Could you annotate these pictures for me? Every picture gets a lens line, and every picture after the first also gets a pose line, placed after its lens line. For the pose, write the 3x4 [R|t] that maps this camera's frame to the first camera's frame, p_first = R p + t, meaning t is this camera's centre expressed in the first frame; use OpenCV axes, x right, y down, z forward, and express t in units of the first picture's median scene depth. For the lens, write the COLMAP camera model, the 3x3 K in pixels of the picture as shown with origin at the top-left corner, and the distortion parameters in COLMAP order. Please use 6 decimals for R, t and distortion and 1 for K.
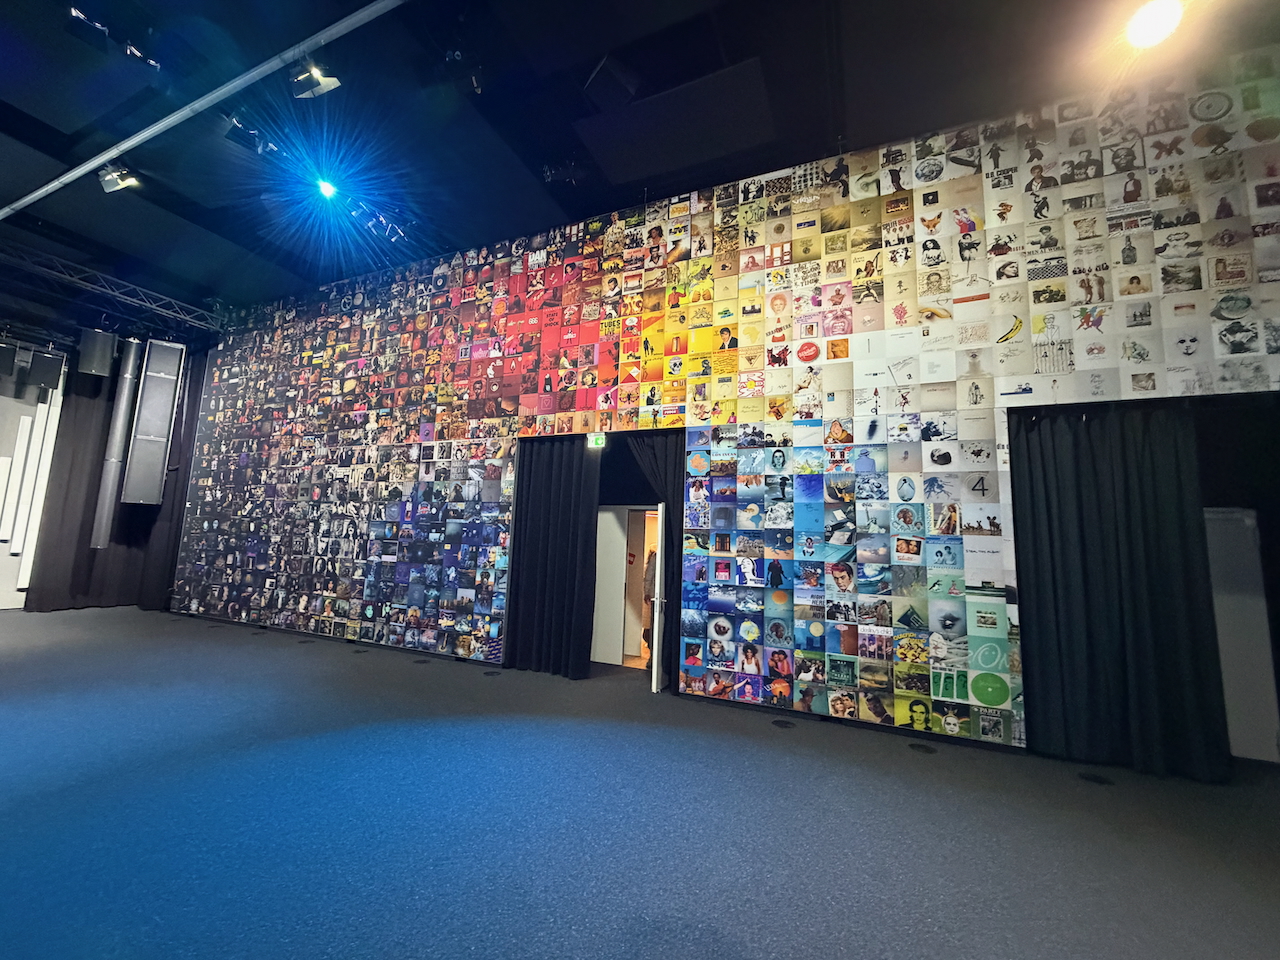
lens RADIAL K [[502.5, 0, 640.0], [0, 502.5, 480.0], [0, 0, 1]] dist [-0.001186, 0.000157]
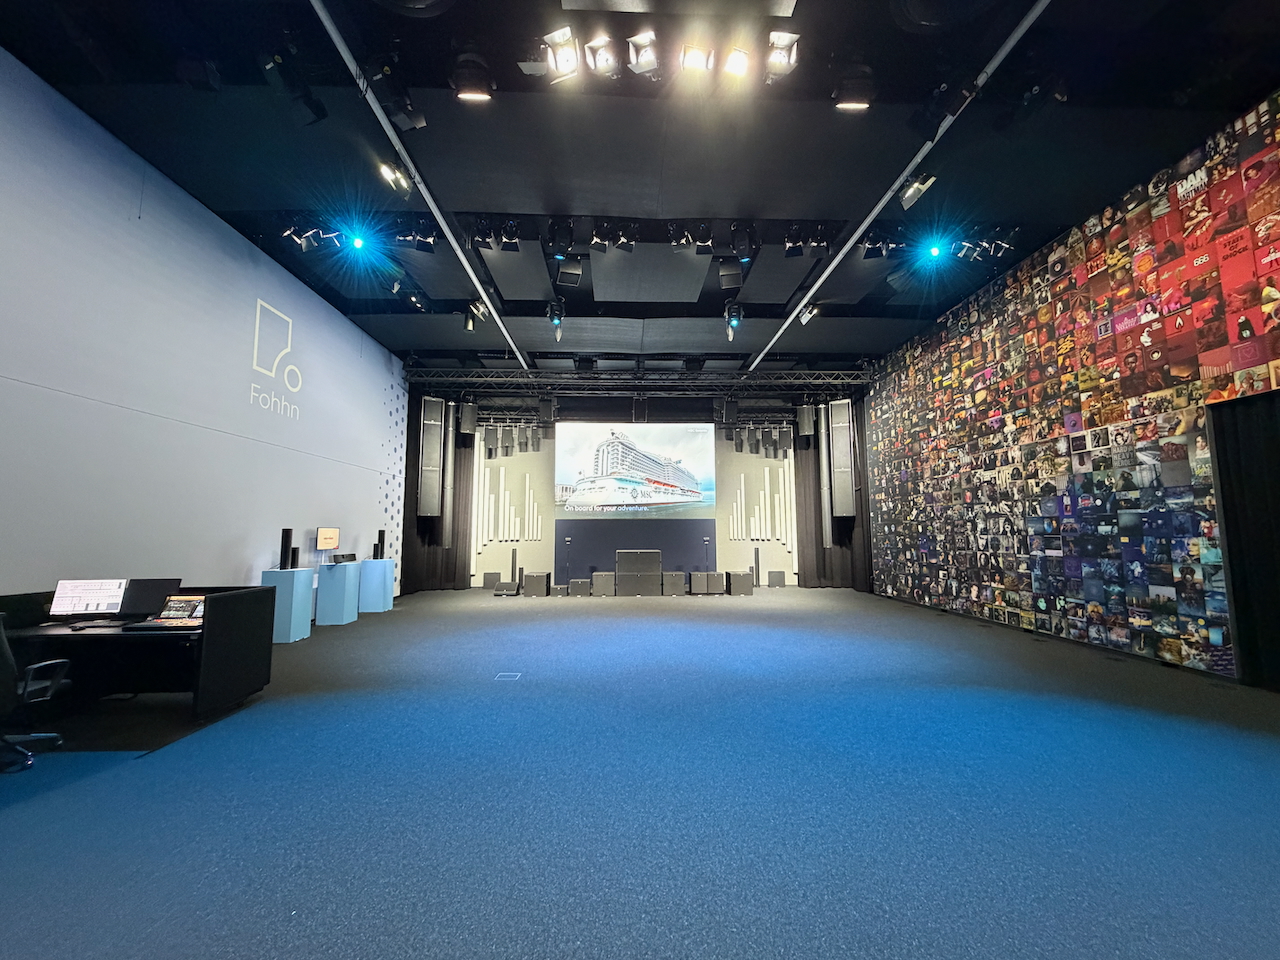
lens RADIAL K [[502.5, 0, 640.0], [0, 502.5, 480.0], [0, 0, 1]] dist [-0.001186, 0.000157]
pose [[0.420389, -0.131642, -0.897744, 0.078297], [0.129552, 0.987990, -0.084210, -0.012306], [0.898048, -0.080904, 0.432395, -0.175142]]
